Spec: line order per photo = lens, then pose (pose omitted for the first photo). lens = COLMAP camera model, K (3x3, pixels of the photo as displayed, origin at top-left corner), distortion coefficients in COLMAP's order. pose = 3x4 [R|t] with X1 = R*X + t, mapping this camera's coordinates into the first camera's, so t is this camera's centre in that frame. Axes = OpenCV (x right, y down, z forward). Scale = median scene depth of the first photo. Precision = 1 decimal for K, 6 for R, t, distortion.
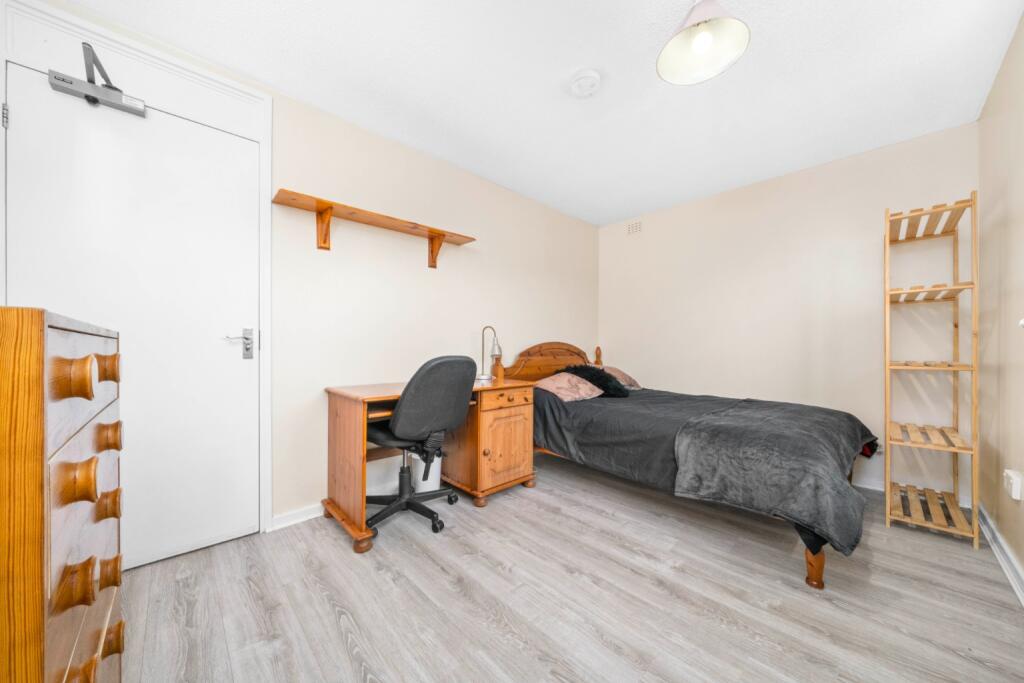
lens RADIAL K [[356.1, 0, 509.5], [0, 356.1, 344.4], [0, 0, 1]] dist [-0.000622, -0.000109]
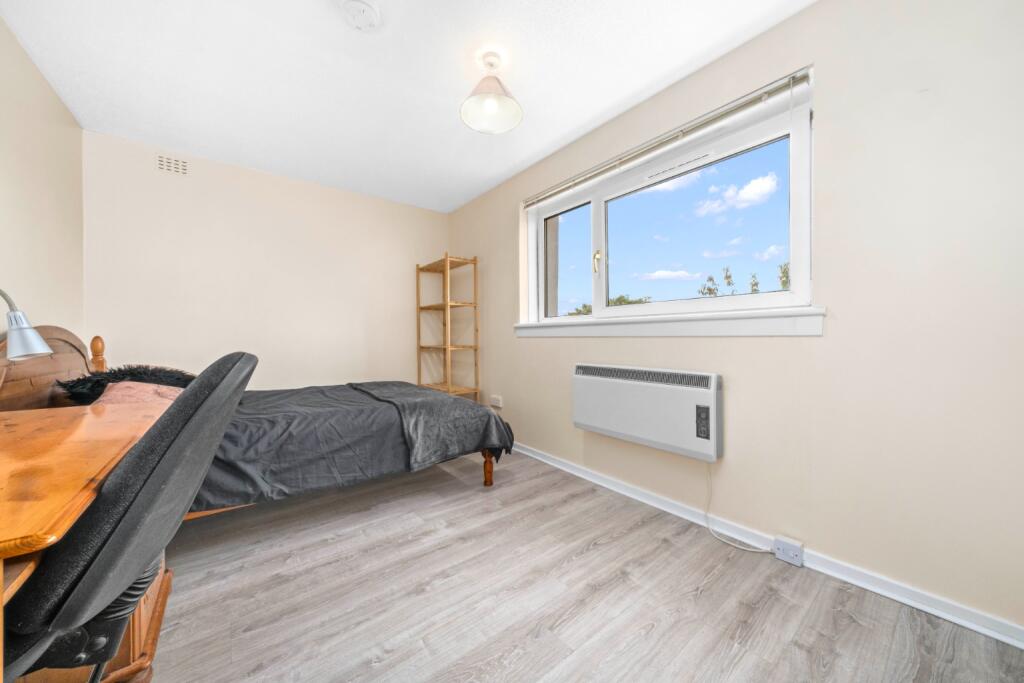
lens RADIAL K [[356.1, 0, 509.1], [0, 356.1, 339.1], [0, 0, 1]] dist [-0.000622, -0.000109]
pose [[0.106426, -0.007629, 0.994291, -0.573277], [-0.003978, 0.999959, 0.008099, 0.008141], [-0.994313, -0.004818, 0.106391, 0.592145]]
